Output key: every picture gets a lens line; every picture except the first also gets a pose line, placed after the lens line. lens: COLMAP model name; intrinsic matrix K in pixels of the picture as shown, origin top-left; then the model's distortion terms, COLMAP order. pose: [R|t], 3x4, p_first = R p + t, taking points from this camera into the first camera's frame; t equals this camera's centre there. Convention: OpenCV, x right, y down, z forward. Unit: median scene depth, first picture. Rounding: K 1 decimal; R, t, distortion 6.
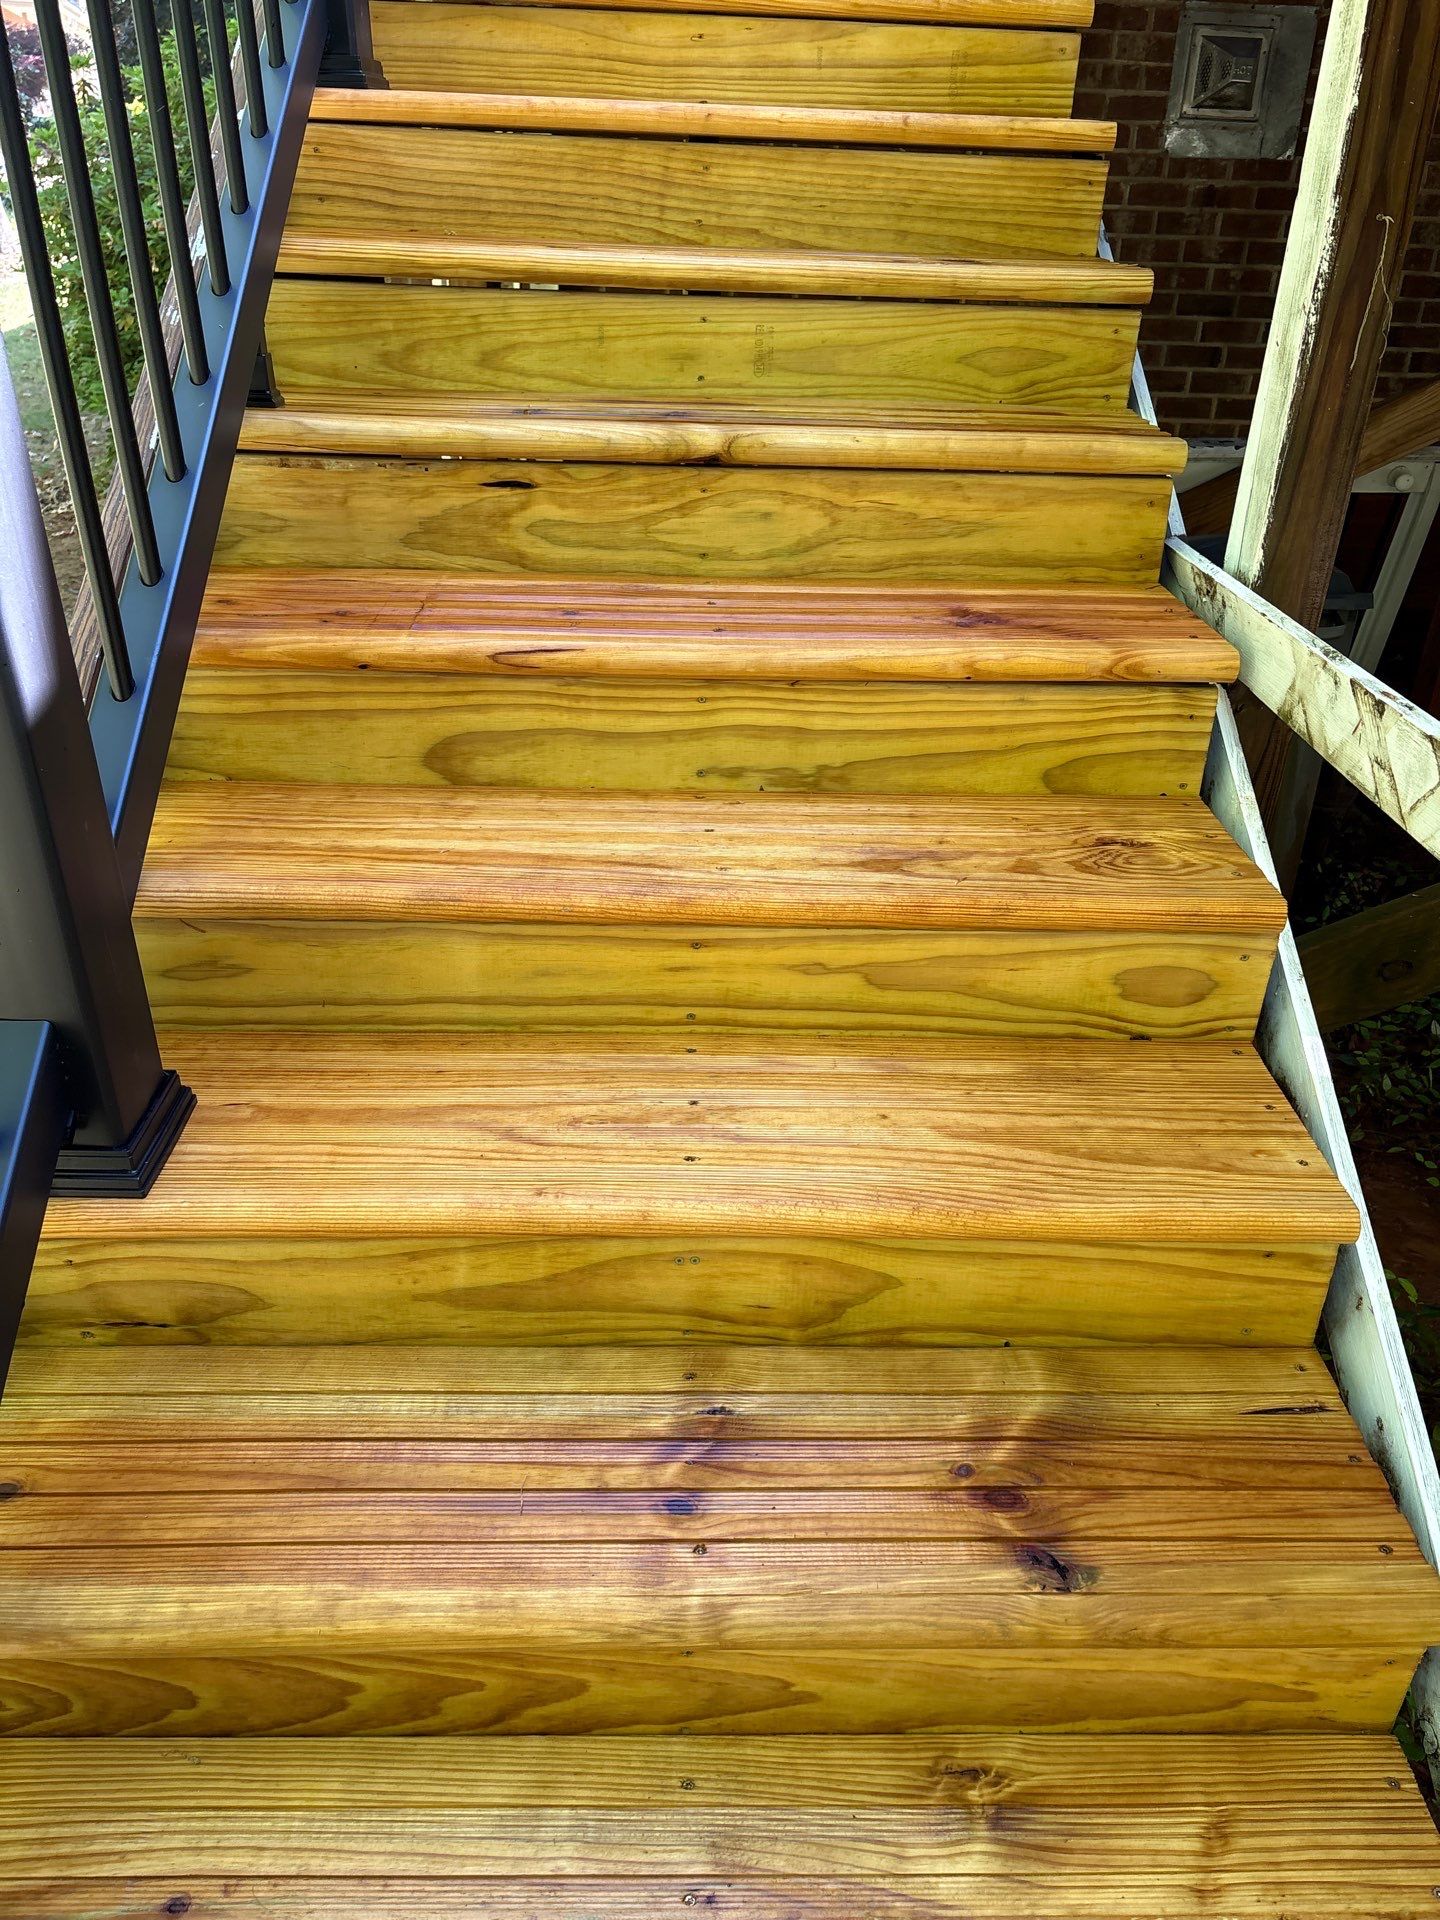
lens RADIAL K [[1510.9, 0, 760.7], [0, 1510.9, 965.9], [0, 0, 1]] dist [-0.004504, -0.000369]
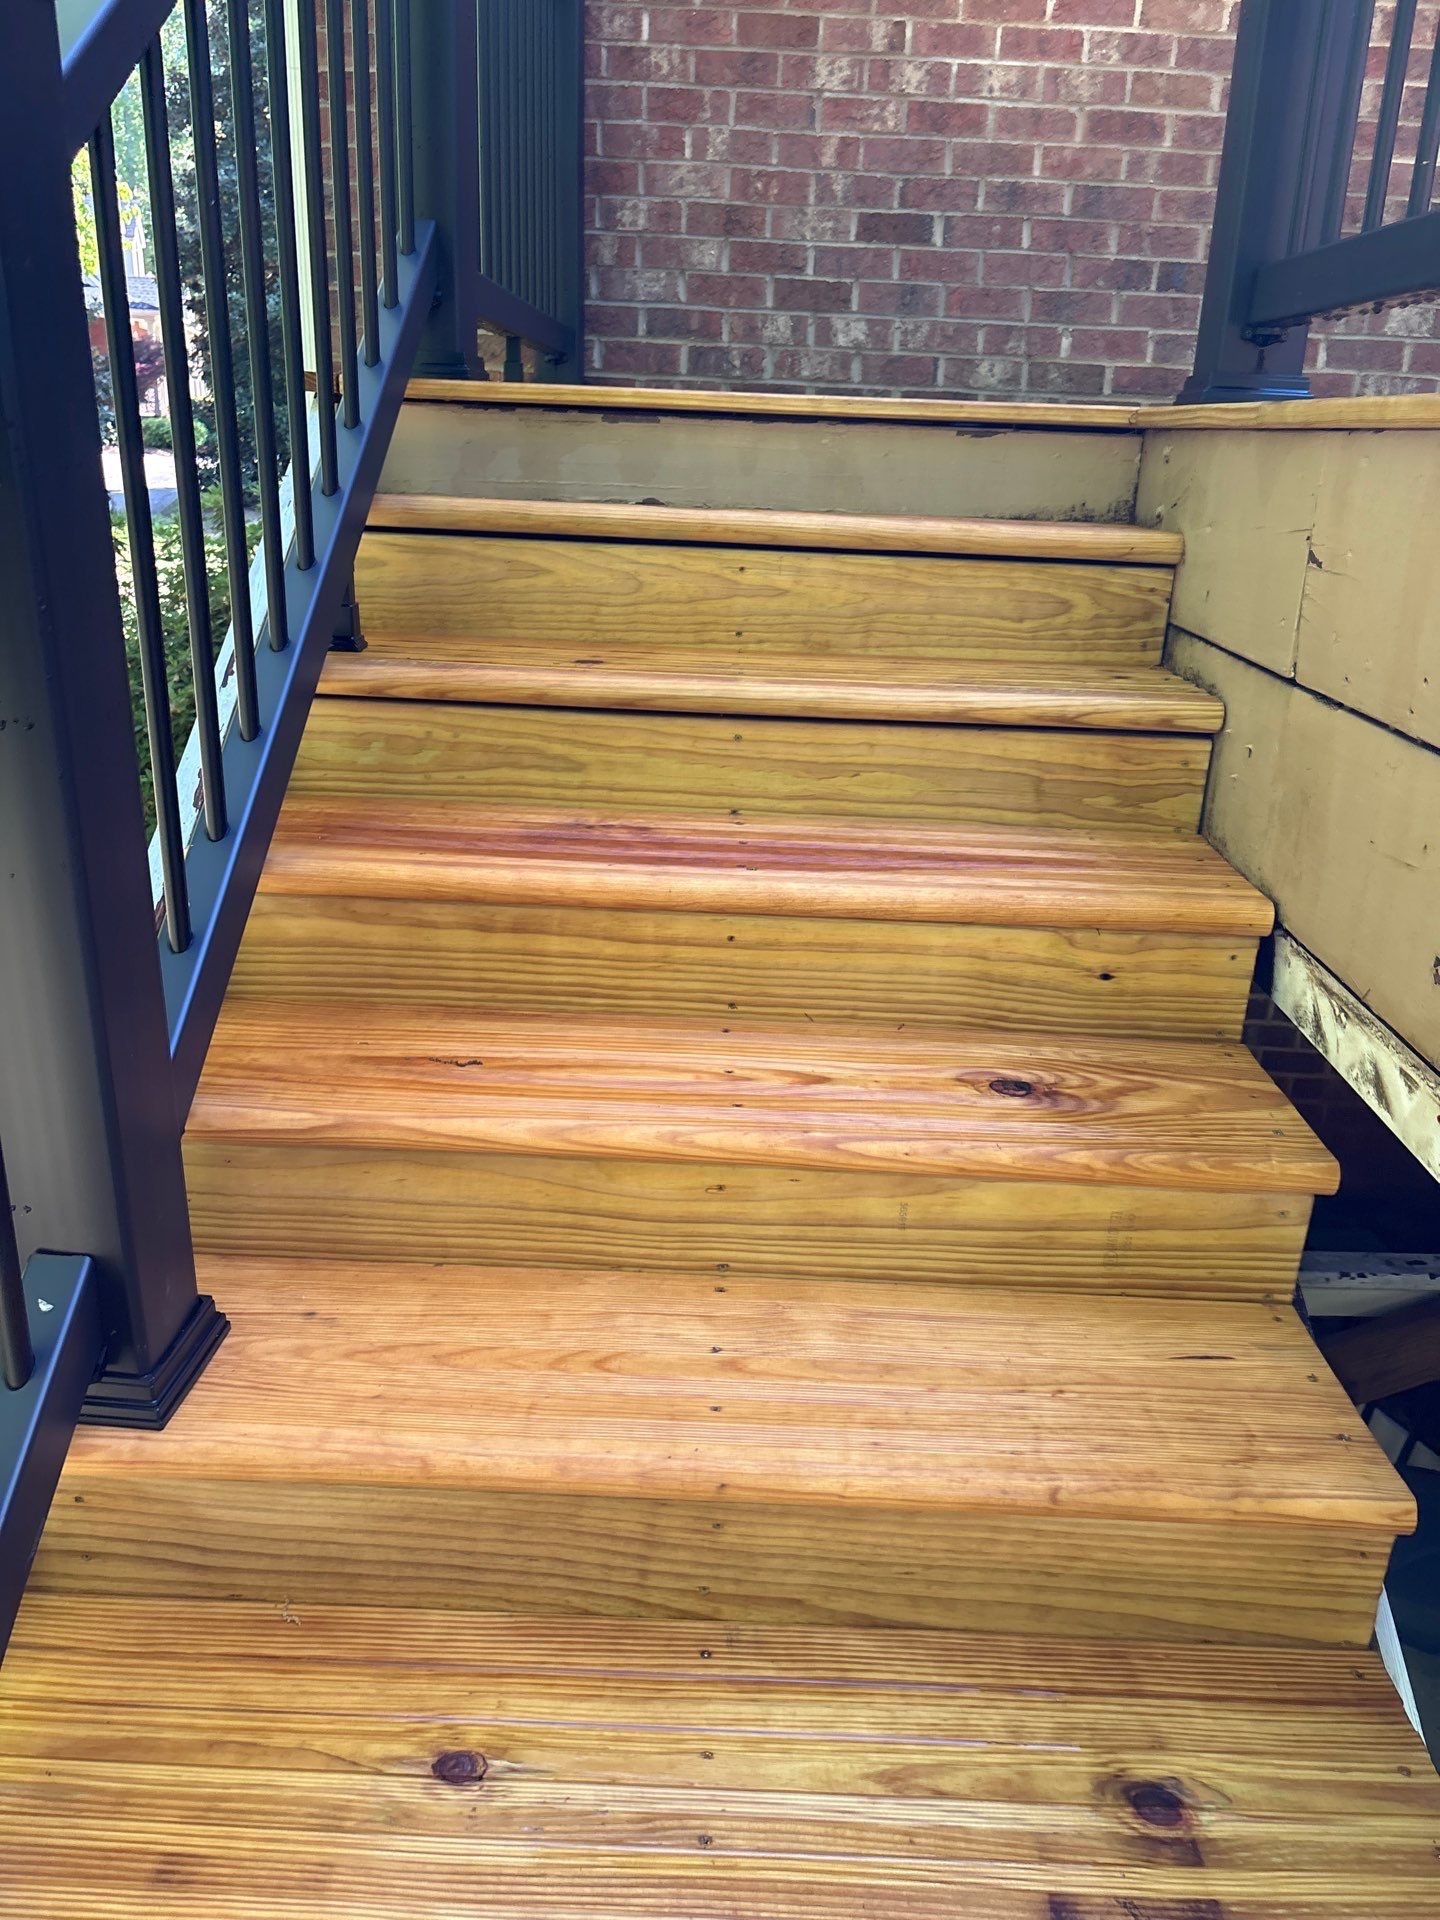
lens RADIAL K [[1517.8, 0, 725.2], [0, 1517.8, 982.0], [0, 0, 1]] dist [0.047624, -0.077832]
pose [[0.998410, 0.022768, -0.051574, -0.006470], [-0.030870, 0.986274, -0.162205, -0.635951], [0.047173, 0.163539, 0.985408, 0.358753]]
